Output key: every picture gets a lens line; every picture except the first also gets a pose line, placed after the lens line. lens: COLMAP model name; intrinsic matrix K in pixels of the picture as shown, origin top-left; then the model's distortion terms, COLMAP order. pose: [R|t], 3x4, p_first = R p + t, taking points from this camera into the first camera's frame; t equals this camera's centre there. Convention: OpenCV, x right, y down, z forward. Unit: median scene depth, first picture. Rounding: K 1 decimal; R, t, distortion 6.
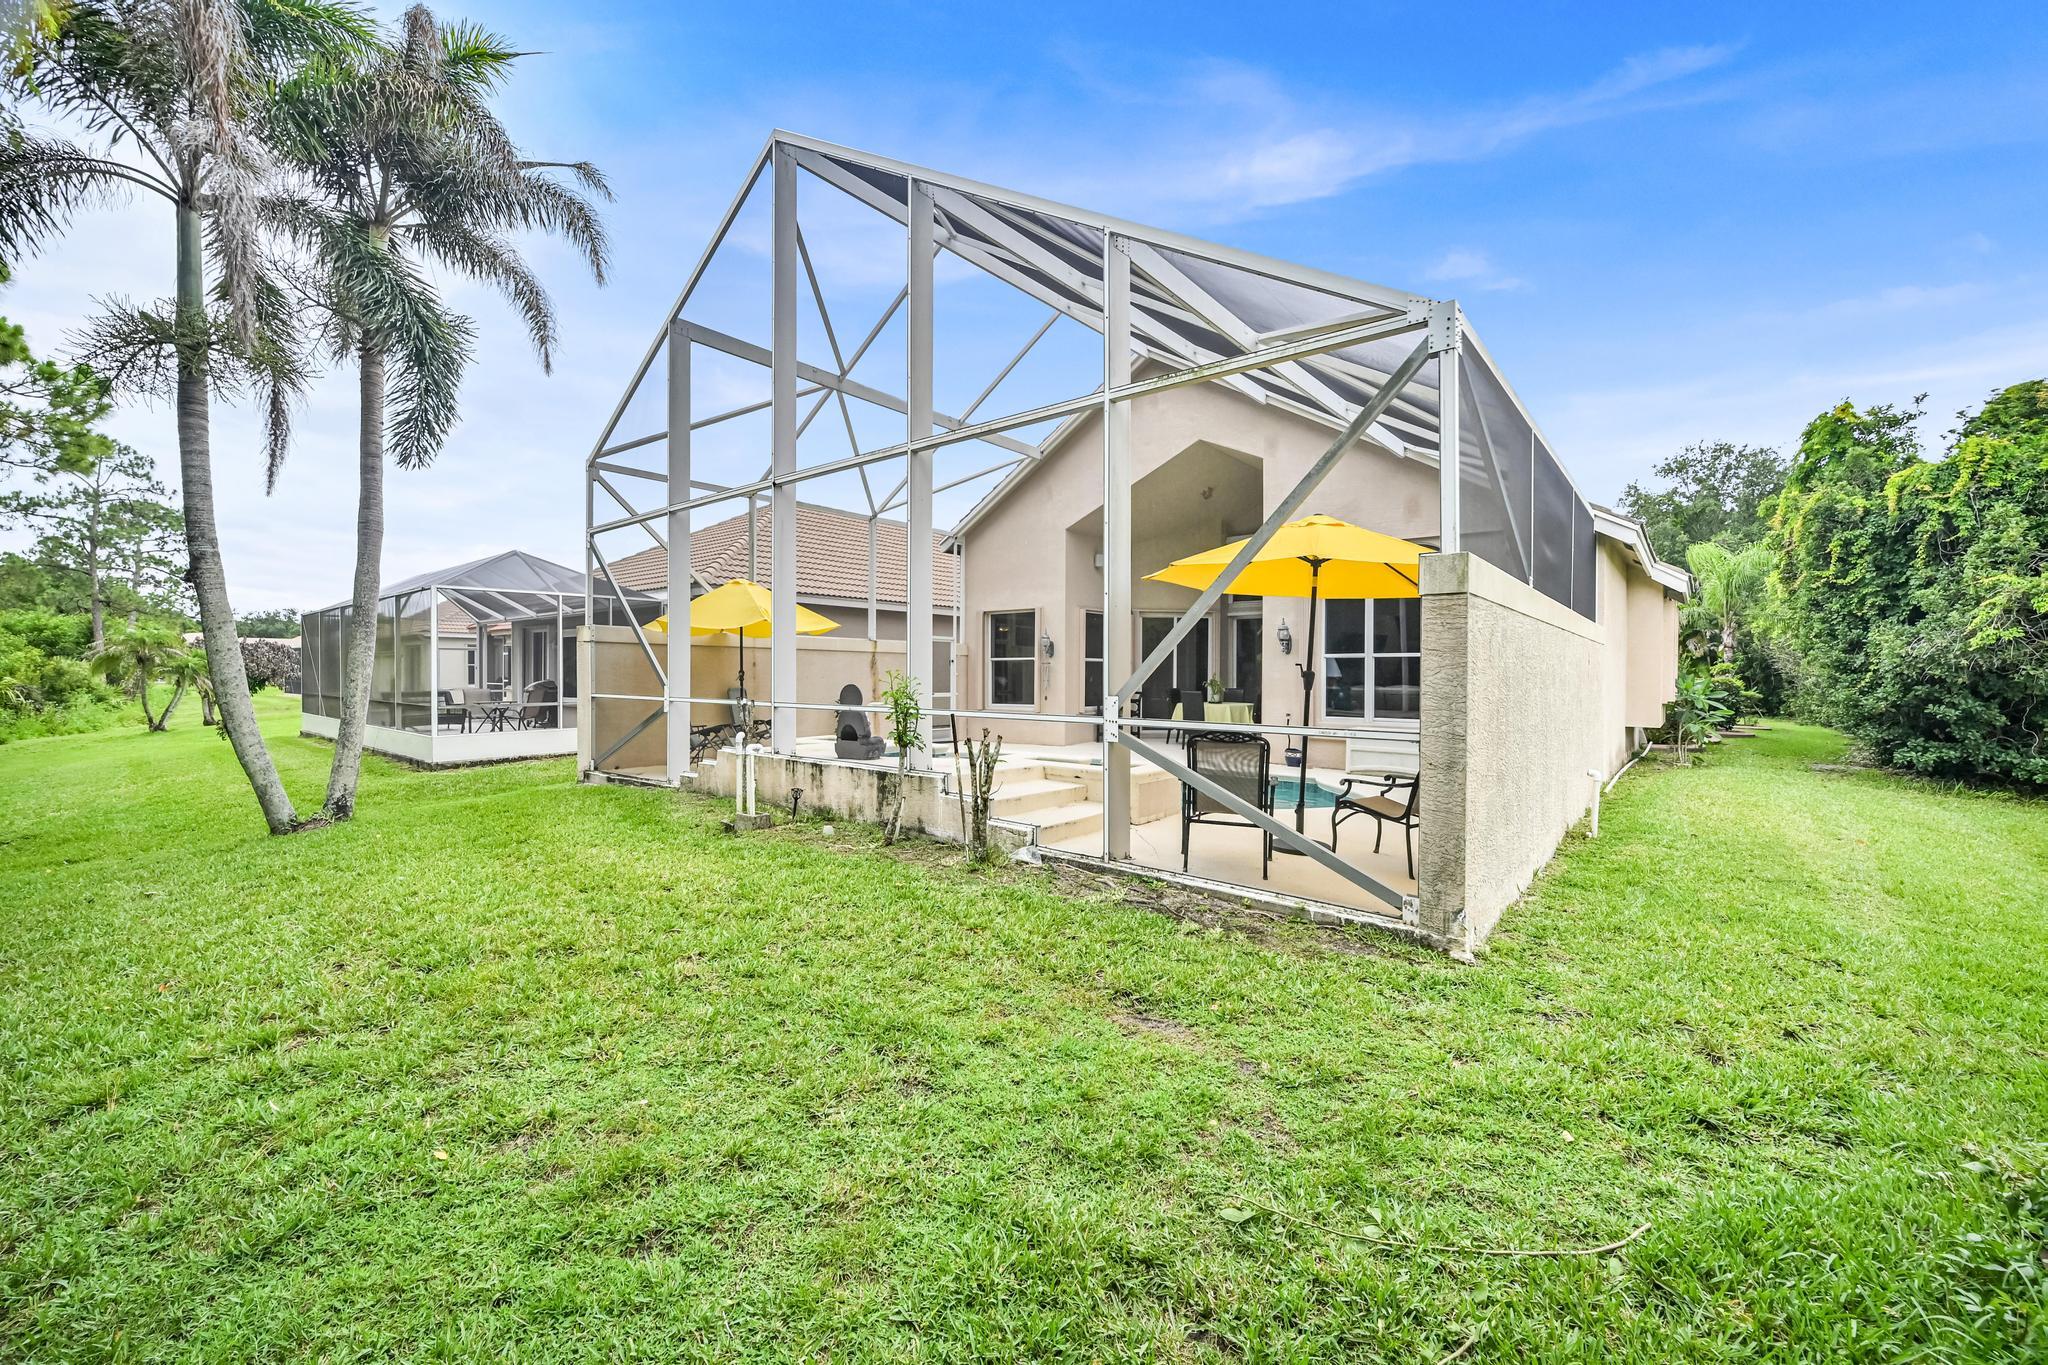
lens RADIAL K [[811.1, 0, 1027.1], [0, 811.1, 679.2], [0, 0, 1]] dist [0.003641, 0.000070]
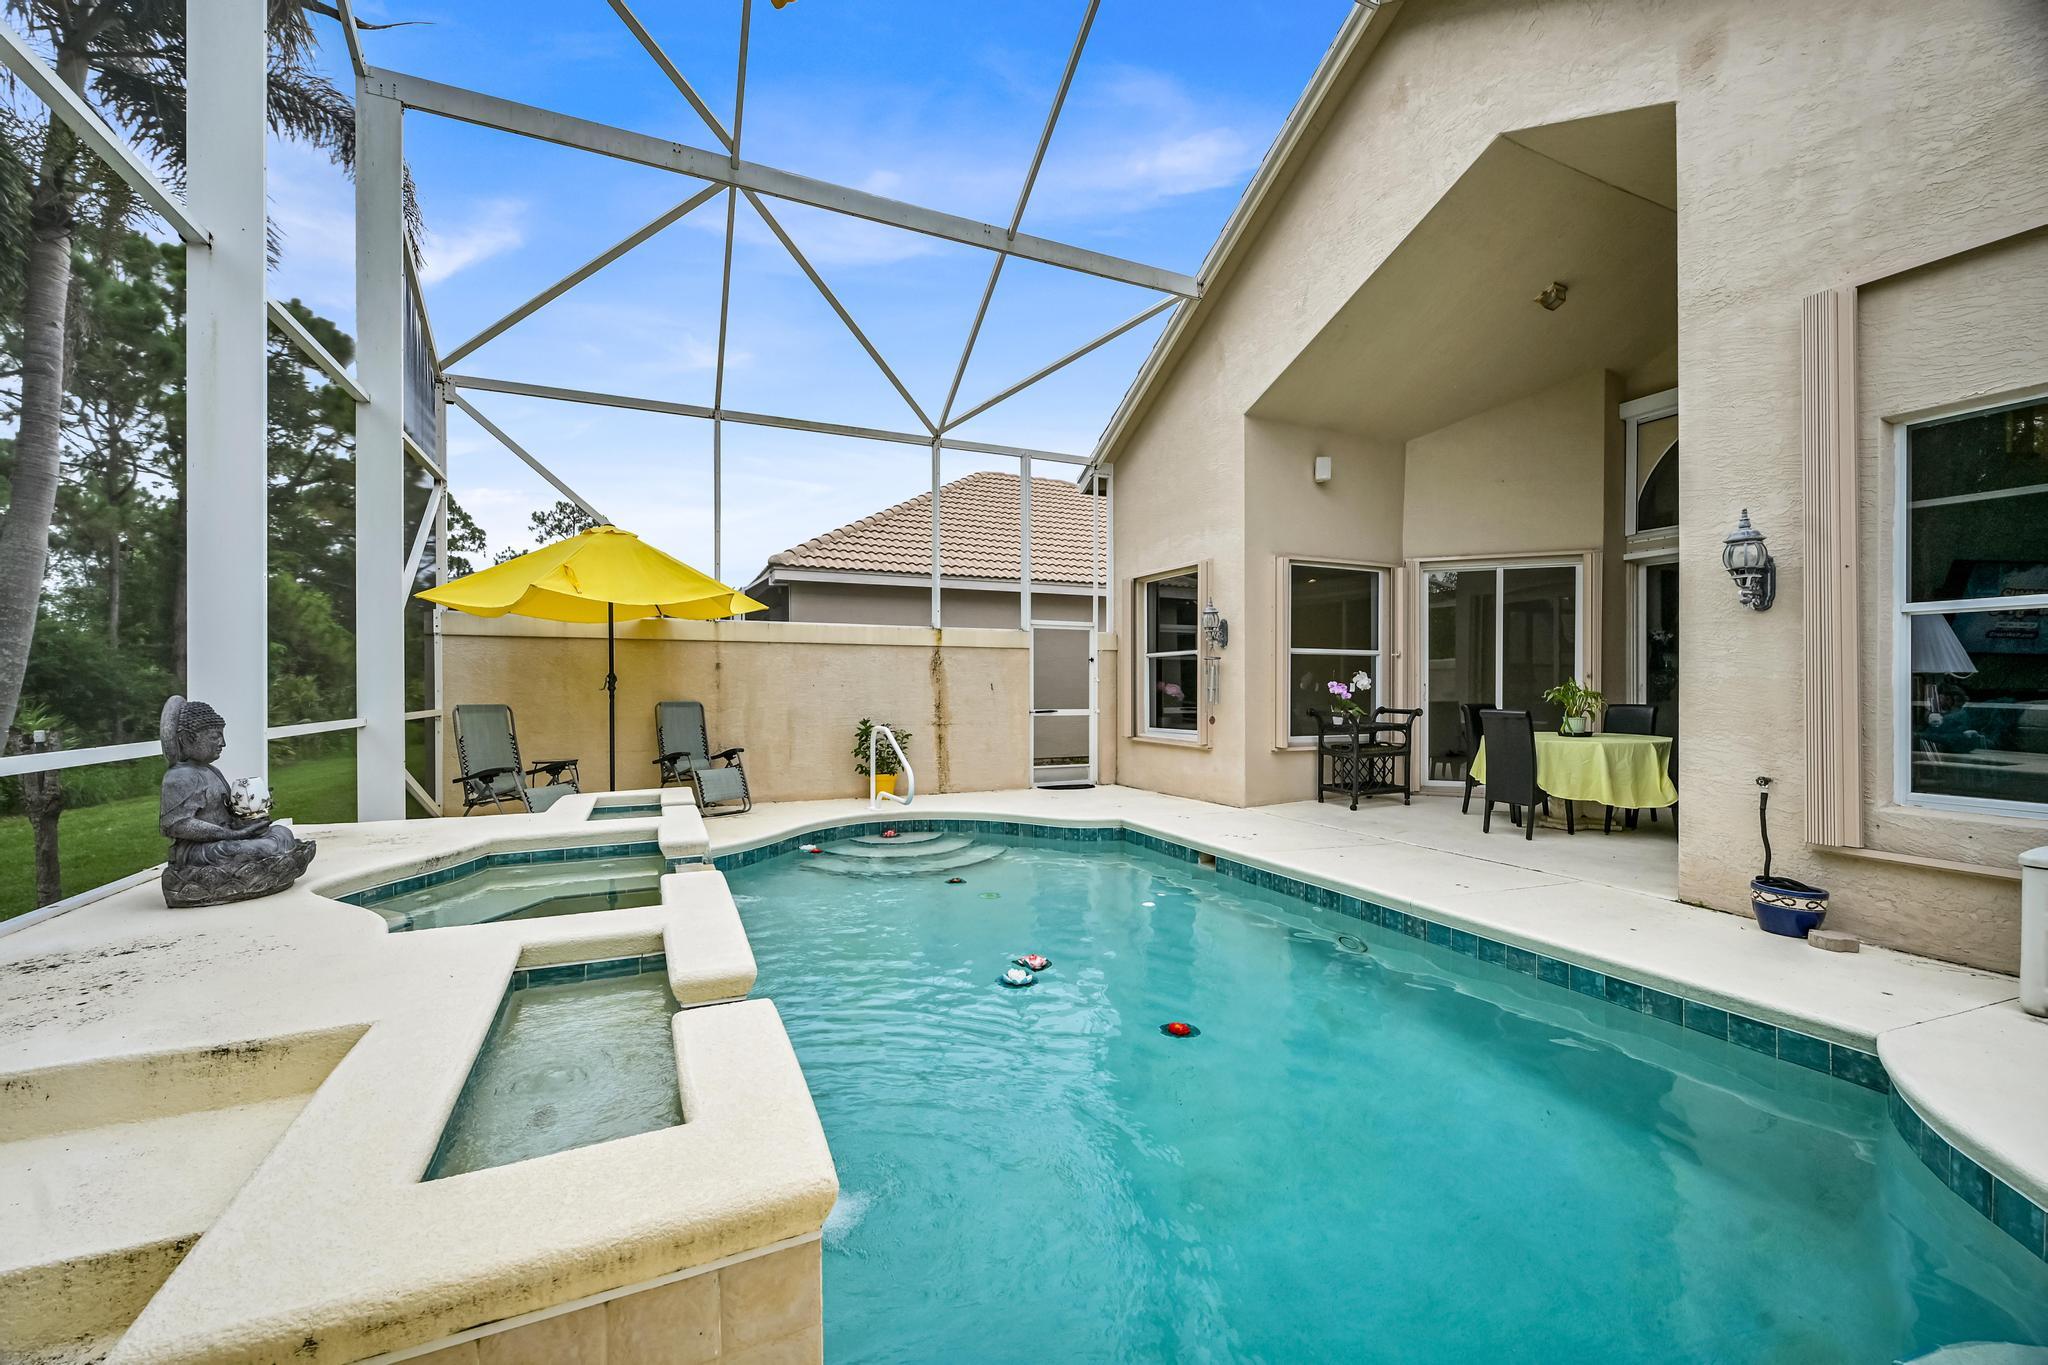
lens RADIAL K [[811.1, 0, 1018.7], [0, 811.1, 691.6], [0, 0, 1]] dist [0.003641, 0.000070]
pose [[0.898394, -0.005209, -0.439159, 0.148577], [0.005188, 0.999986, -0.001247, 0.003214], [0.439159, -0.001158, 0.898409, 0.429873]]
